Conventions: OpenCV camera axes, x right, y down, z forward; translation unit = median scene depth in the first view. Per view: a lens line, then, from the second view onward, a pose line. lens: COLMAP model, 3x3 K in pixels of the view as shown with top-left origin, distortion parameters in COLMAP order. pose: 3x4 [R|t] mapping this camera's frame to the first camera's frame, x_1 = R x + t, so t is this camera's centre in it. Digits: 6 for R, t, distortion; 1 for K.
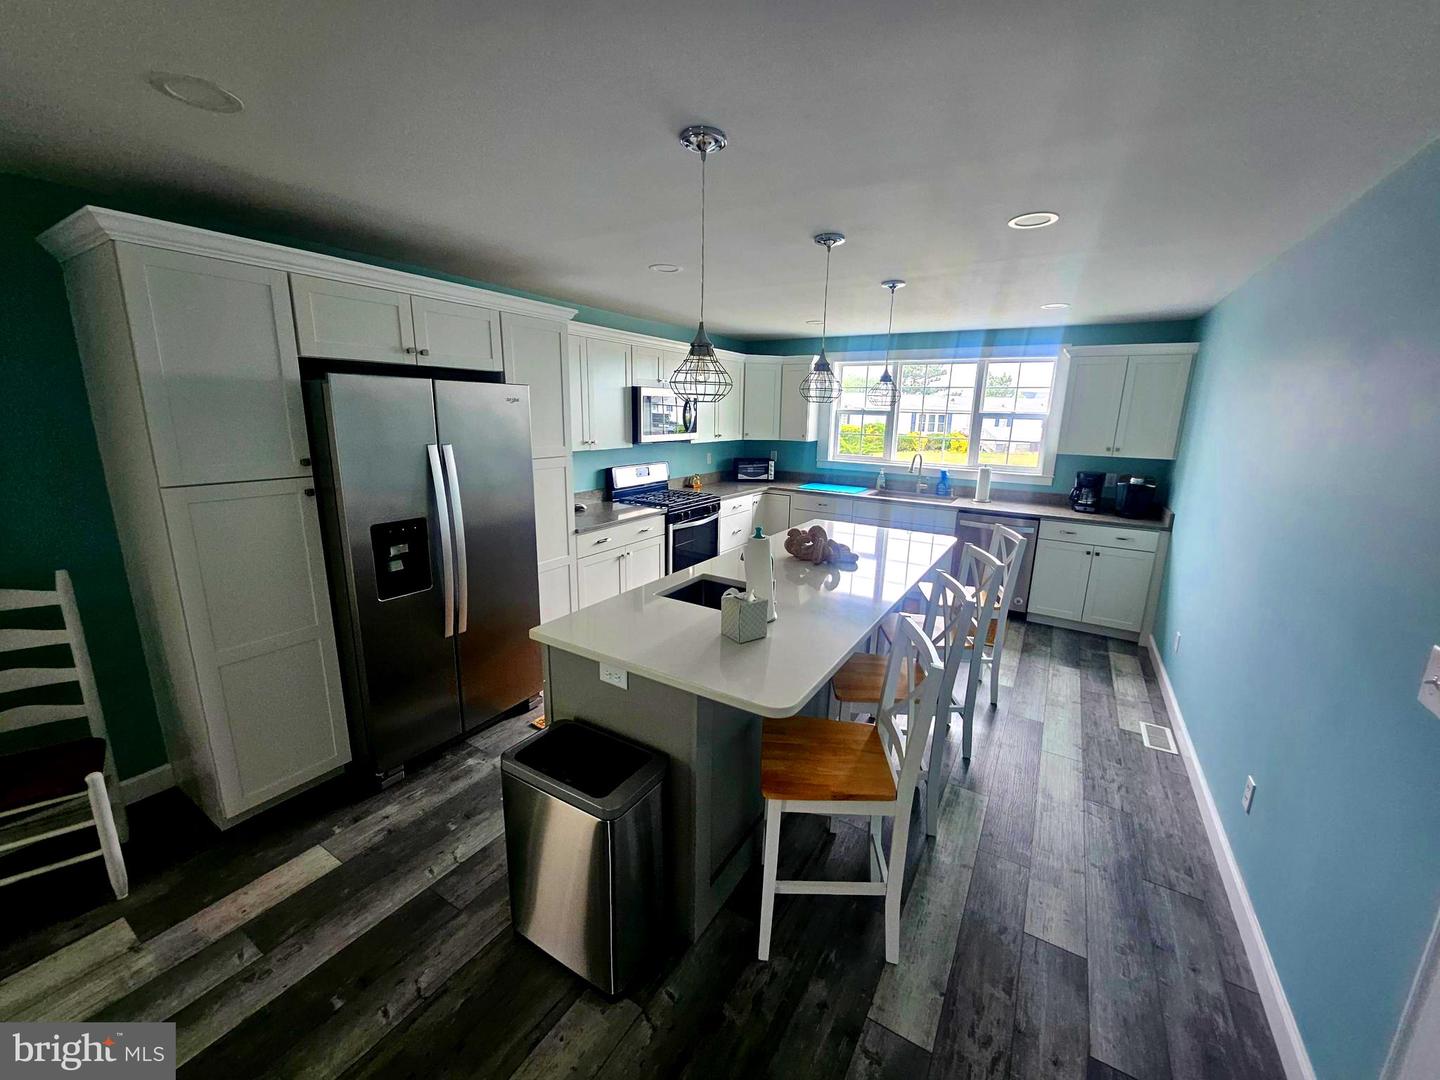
lens RADIAL K [[565.3, 0, 720.0], [0, 565.3, 533.9], [0, 0, 1]] dist [0.007537, 0.000351]
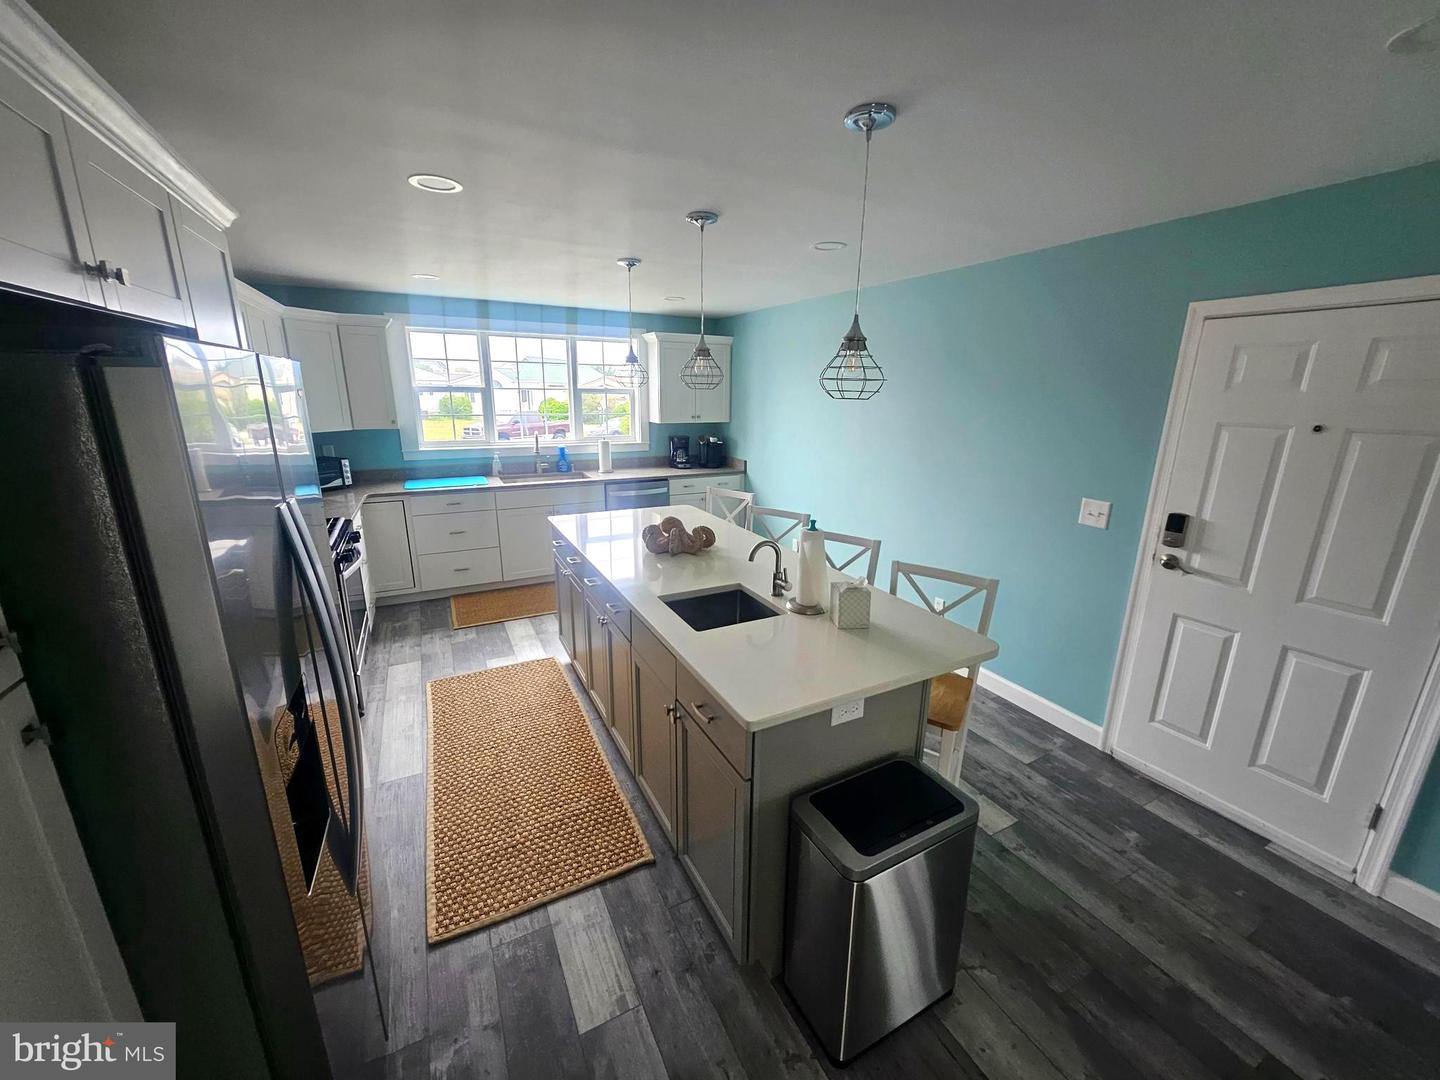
lens RADIAL K [[565.3, 0, 716.4], [0, 565.3, 540.0], [0, 0, 1]] dist [0.007537, 0.000351]
pose [[0.522194, -0.240395, 0.818244, -0.390696], [0.186229, 0.968438, 0.165671, -0.081032], [-0.832245, 0.065868, 0.550481, 0.270111]]
